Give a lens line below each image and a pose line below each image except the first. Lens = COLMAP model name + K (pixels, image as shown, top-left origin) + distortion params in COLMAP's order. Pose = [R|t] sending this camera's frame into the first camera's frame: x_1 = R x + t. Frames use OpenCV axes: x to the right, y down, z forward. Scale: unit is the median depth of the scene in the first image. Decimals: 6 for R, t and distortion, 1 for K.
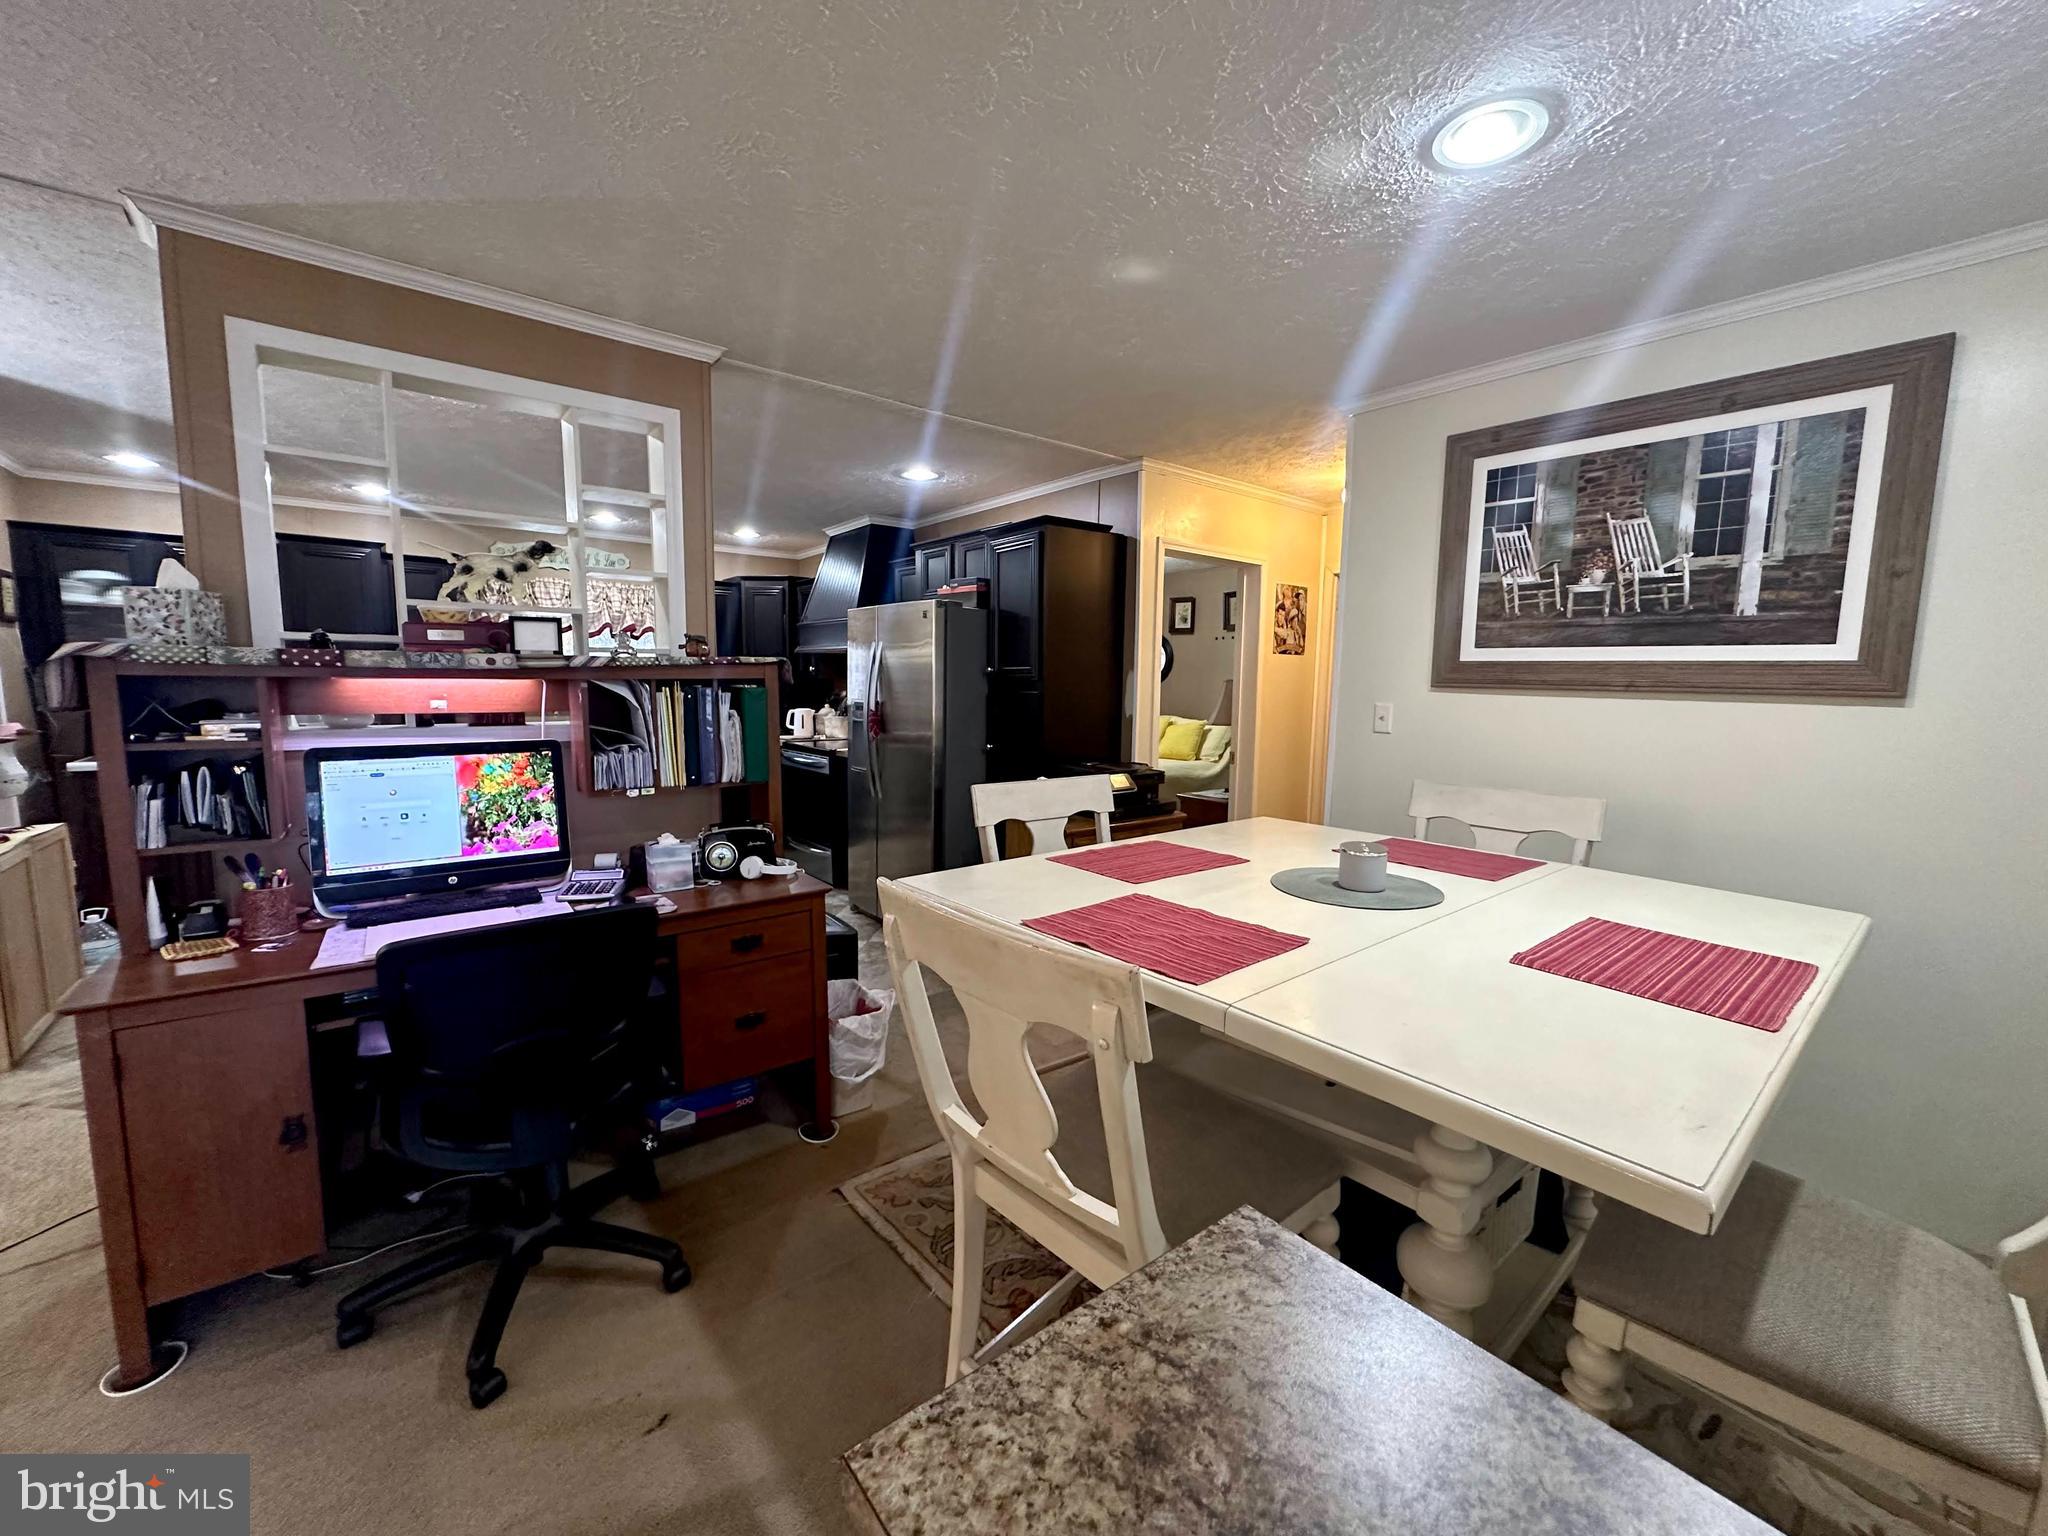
lens RADIAL K [[816.7, 0, 1026.1], [0, 816.7, 767.1], [0, 0, 1]] dist [-0.002761, 0.000687]
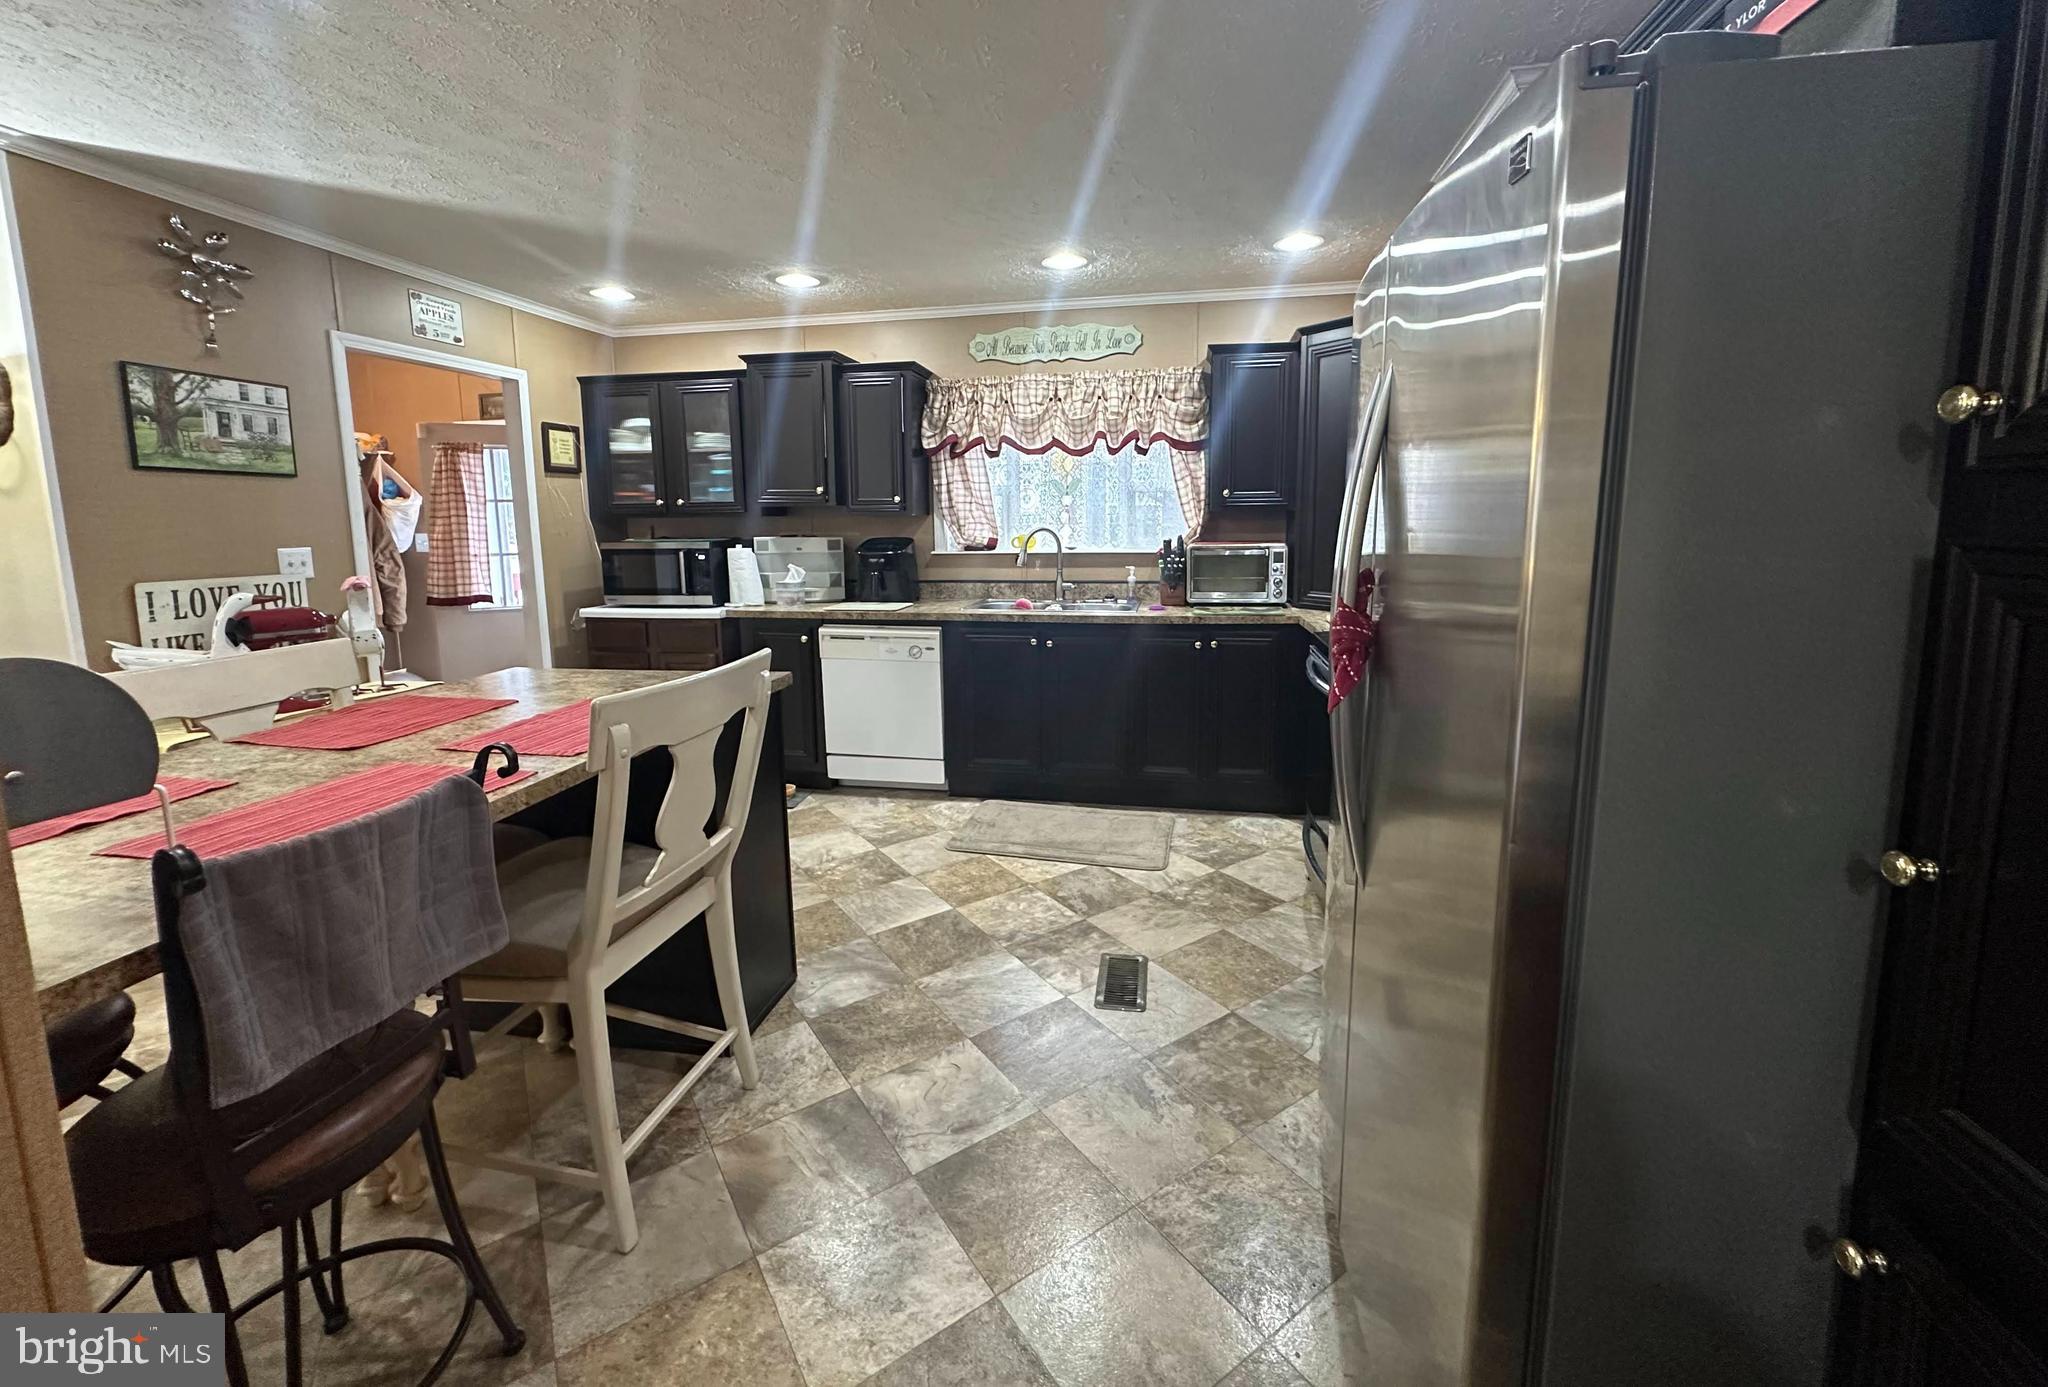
lens RADIAL K [[817.4, 0, 1024.4], [0, 817.4, 620.0], [0, 0, 1]] dist [0.000375, -0.000043]
pose [[0.644373, 0.075448, -0.760980, -0.068615], [-0.060375, 0.997034, 0.047728, -0.124328], [0.762324, 0.015189, 0.647017, 1.278283]]
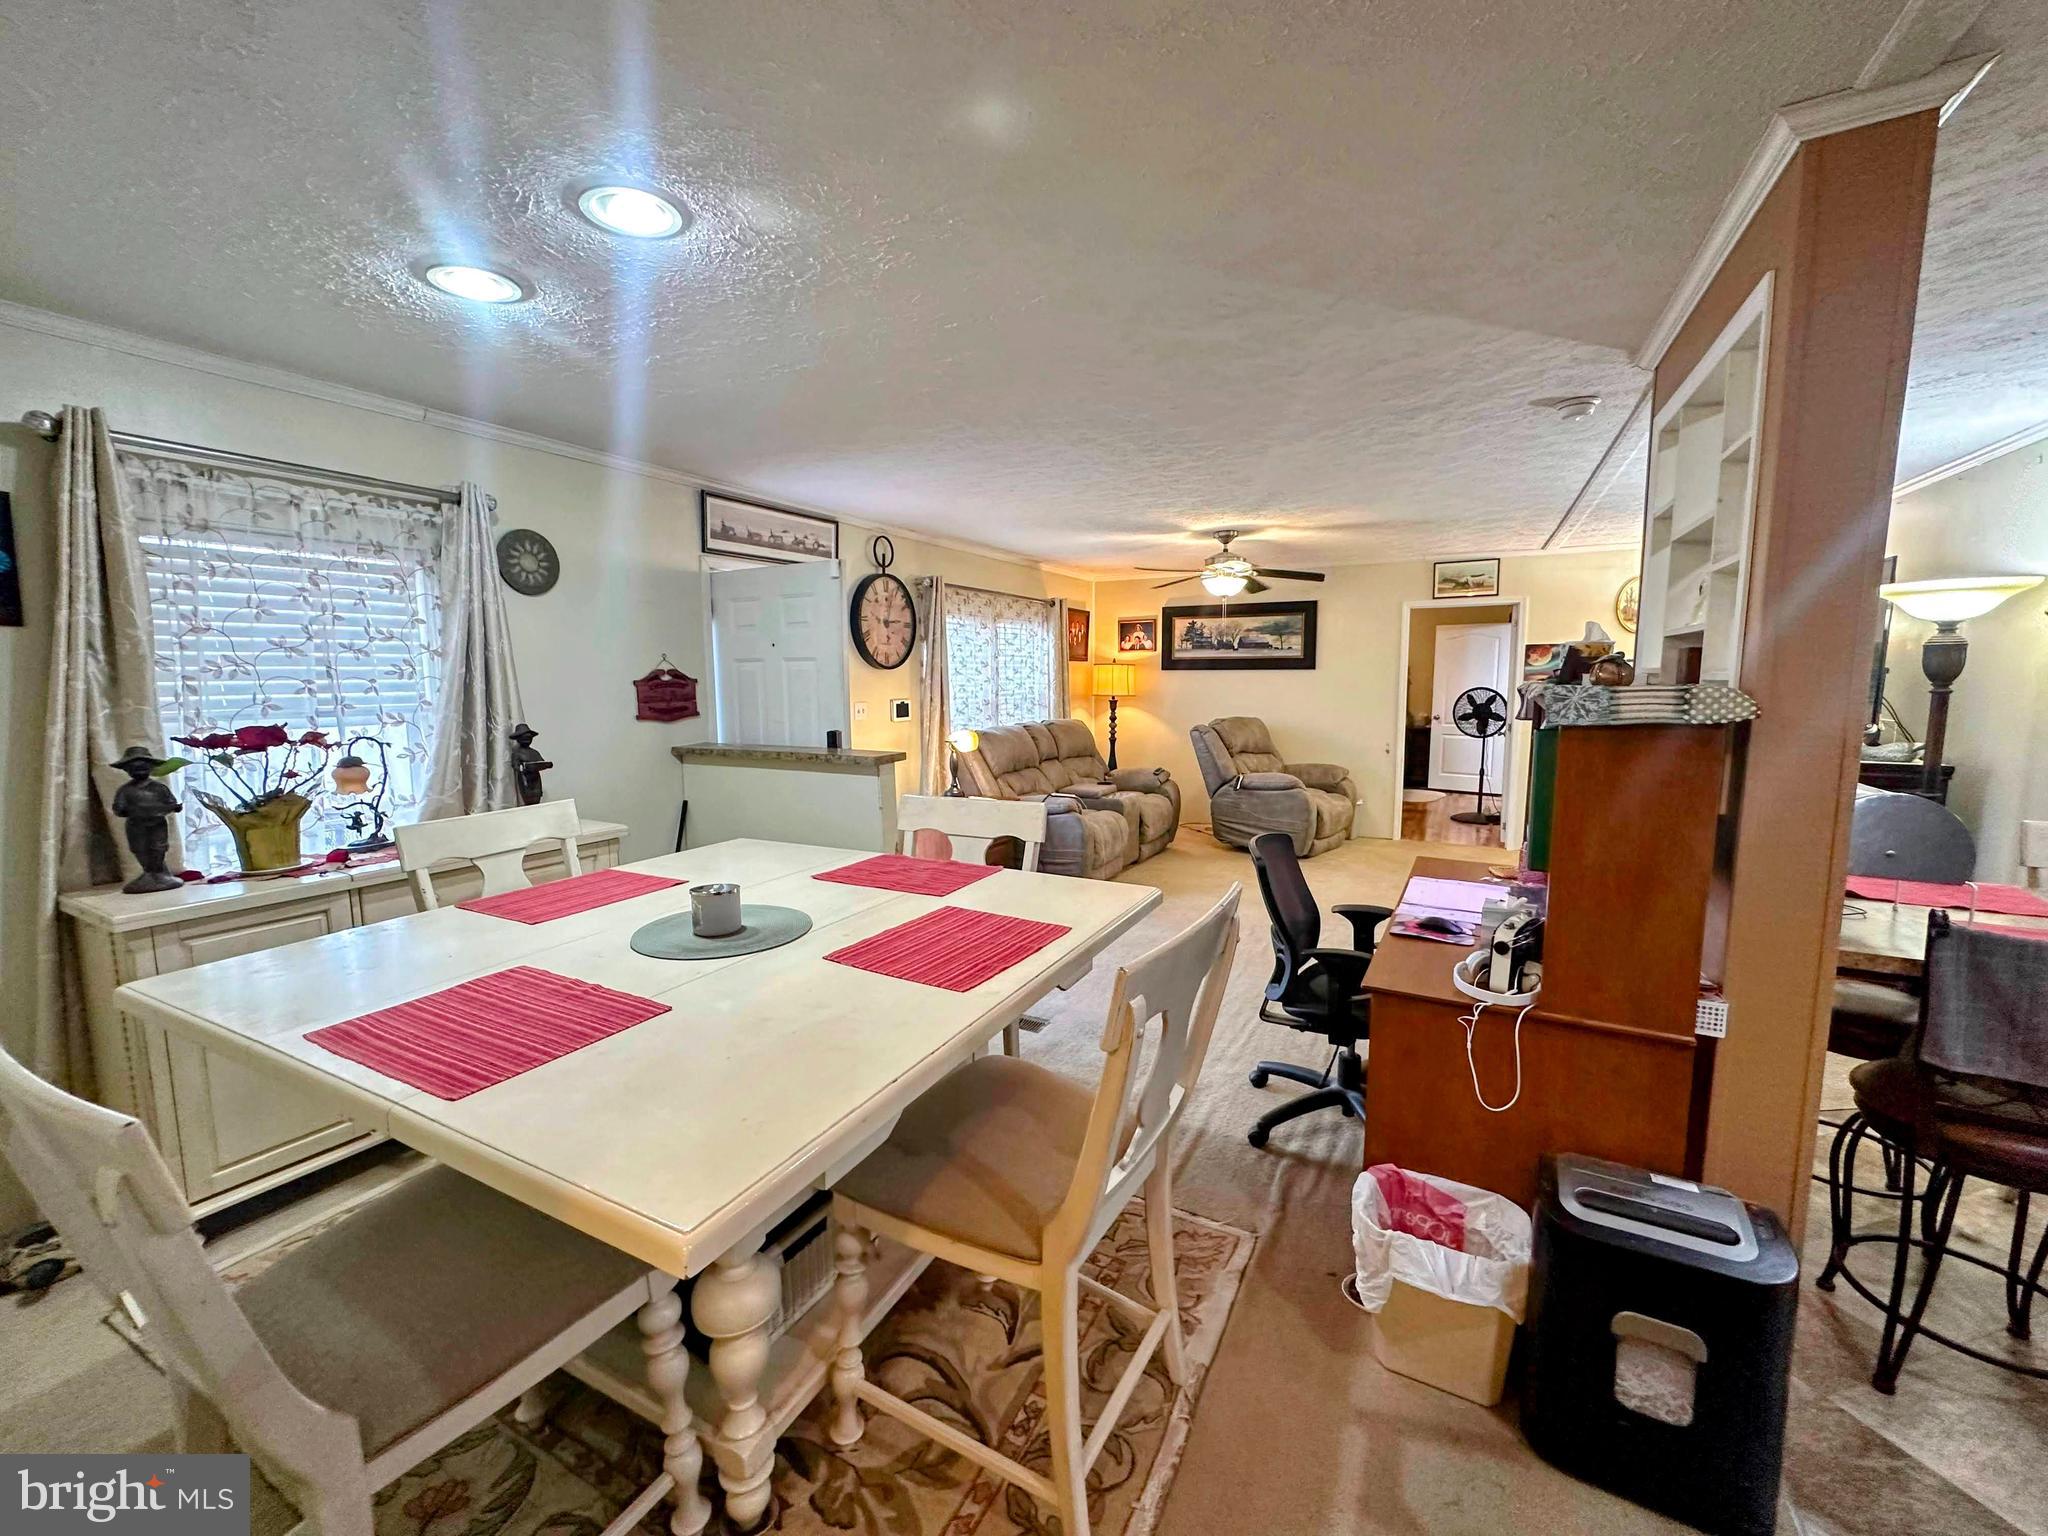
lens RADIAL K [[821.6, 0, 1030.5], [0, 821.6, 767.4], [0, 0, 1]] dist [-0.001293, 0.000200]
pose [[-0.920329, 0.036460, -0.389443, 0.339115], [-0.049534, 0.976766, 0.208504, -0.195226], [0.387996, 0.211182, -0.897140, 1.508196]]
